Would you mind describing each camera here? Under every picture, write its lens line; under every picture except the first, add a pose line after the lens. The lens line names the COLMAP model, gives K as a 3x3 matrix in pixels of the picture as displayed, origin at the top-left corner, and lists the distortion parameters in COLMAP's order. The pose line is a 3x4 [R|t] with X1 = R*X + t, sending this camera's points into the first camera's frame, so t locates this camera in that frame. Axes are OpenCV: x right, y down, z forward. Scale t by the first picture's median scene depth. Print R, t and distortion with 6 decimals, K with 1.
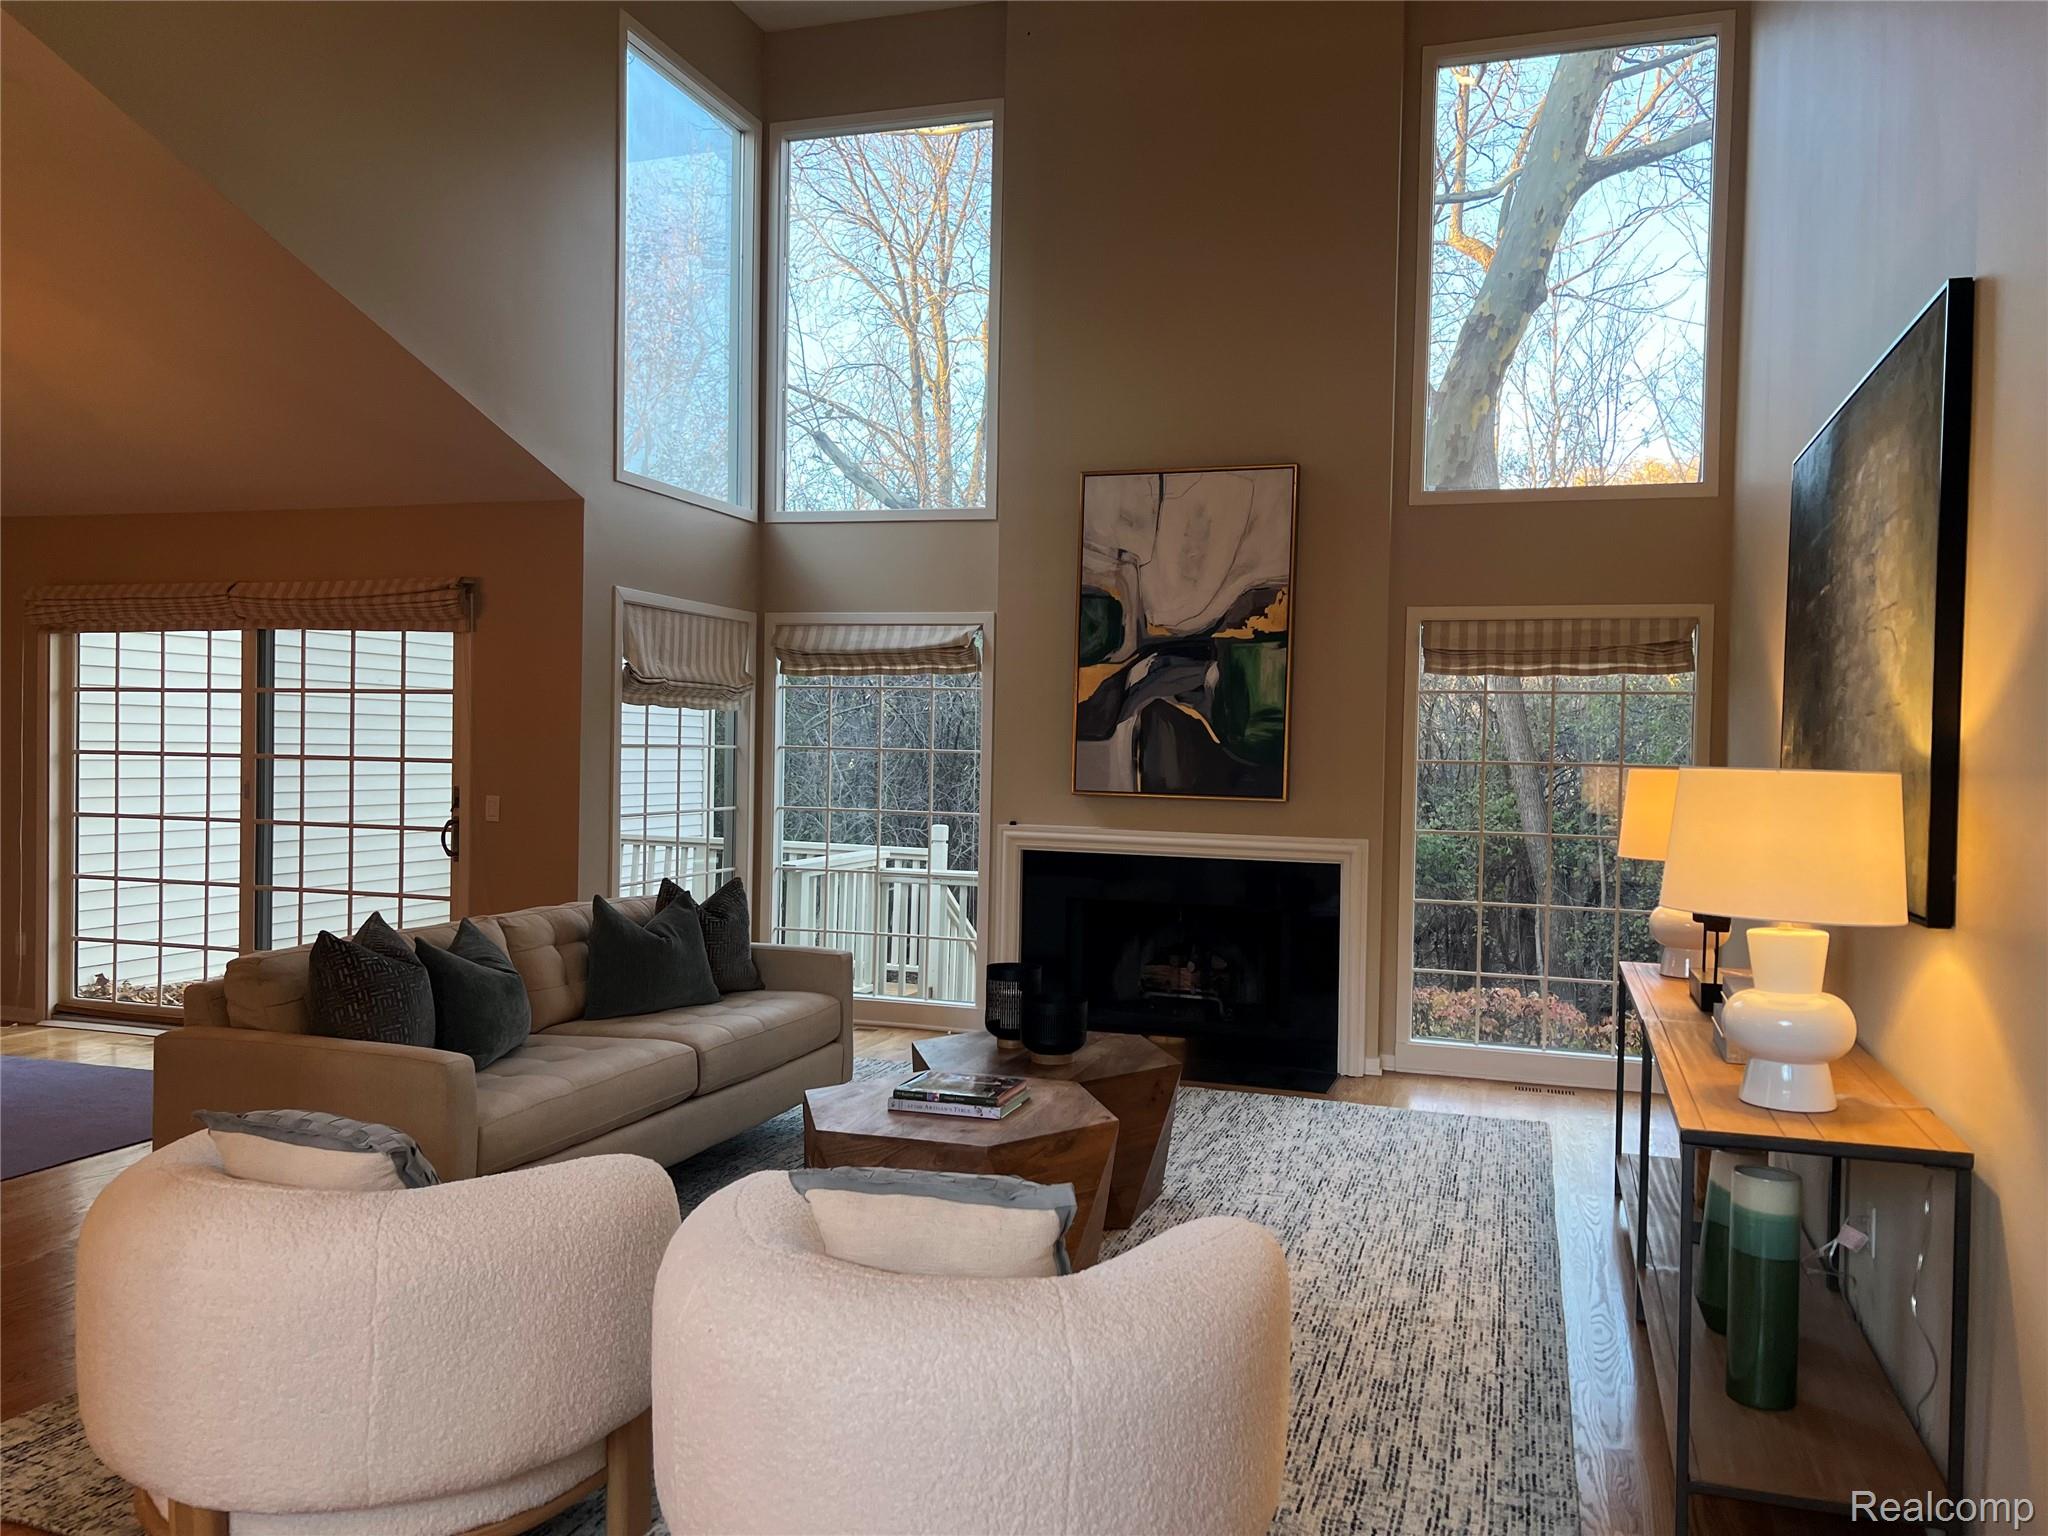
lens RADIAL K [[1521.1, 0, 1018.0], [0, 1521.1, 780.1], [0, 0, 1]] dist [0.035903, -0.011395]
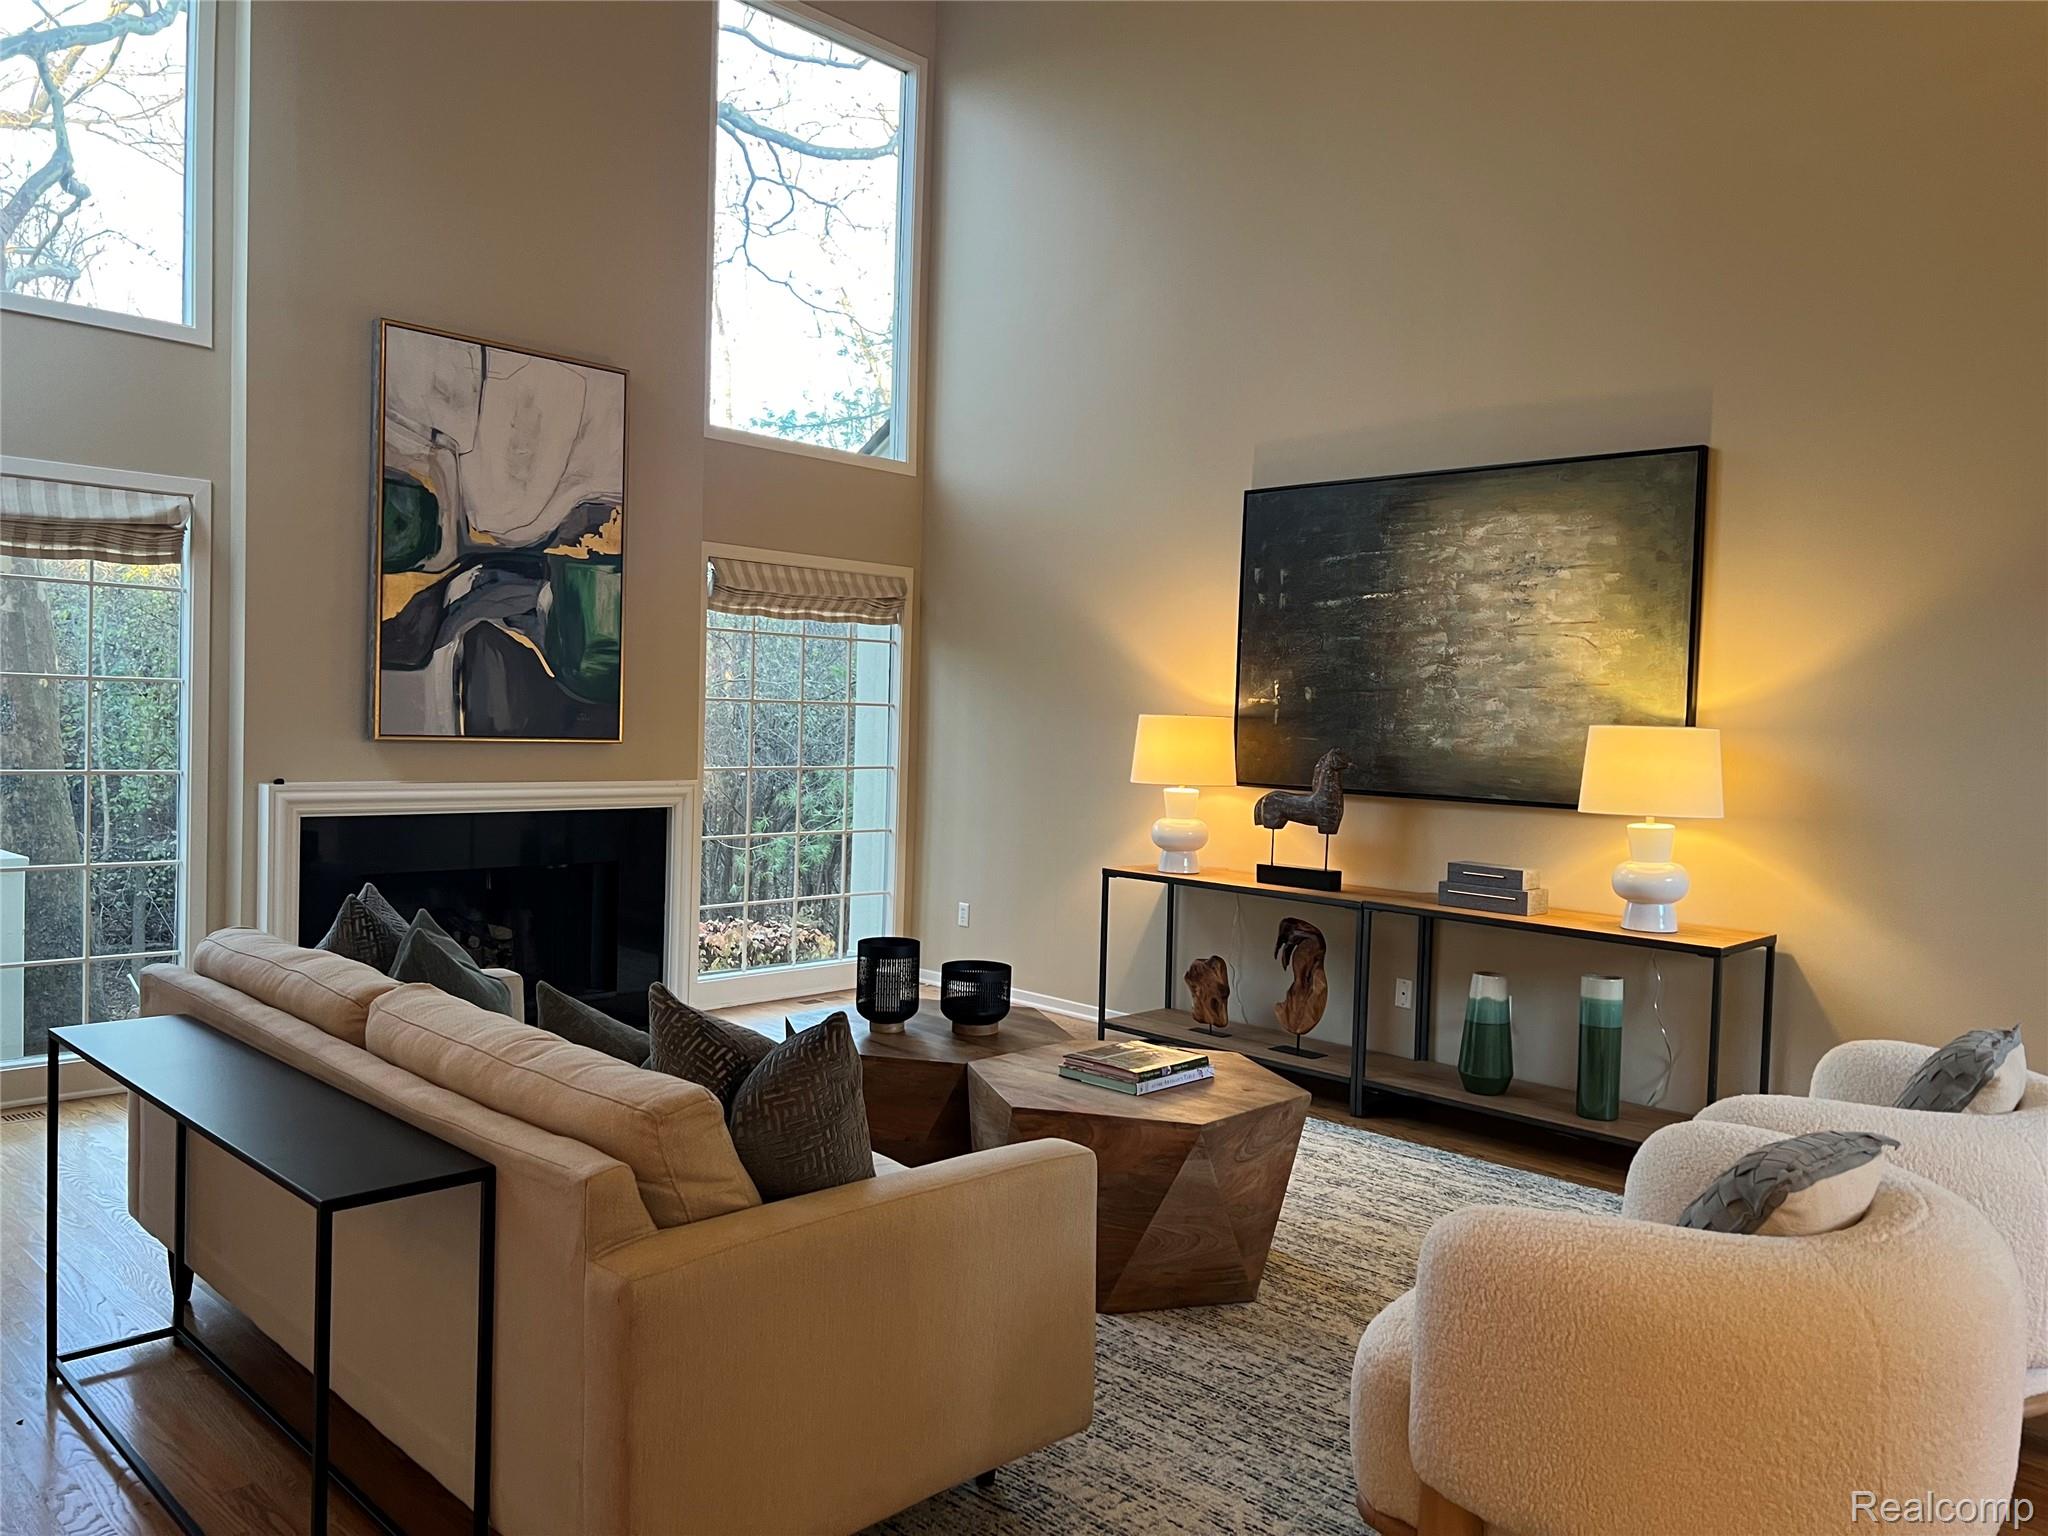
lens RADIAL K [[1521.1, 0, 1028.6], [0, 1521.1, 768.4], [0, 0, 1]] dist [0.035903, -0.011395]
pose [[0.433319, -0.038514, 0.900417, -0.535796], [-0.004909, 0.998971, 0.045092, -0.012822], [-0.901227, -0.023959, 0.432684, 0.381353]]
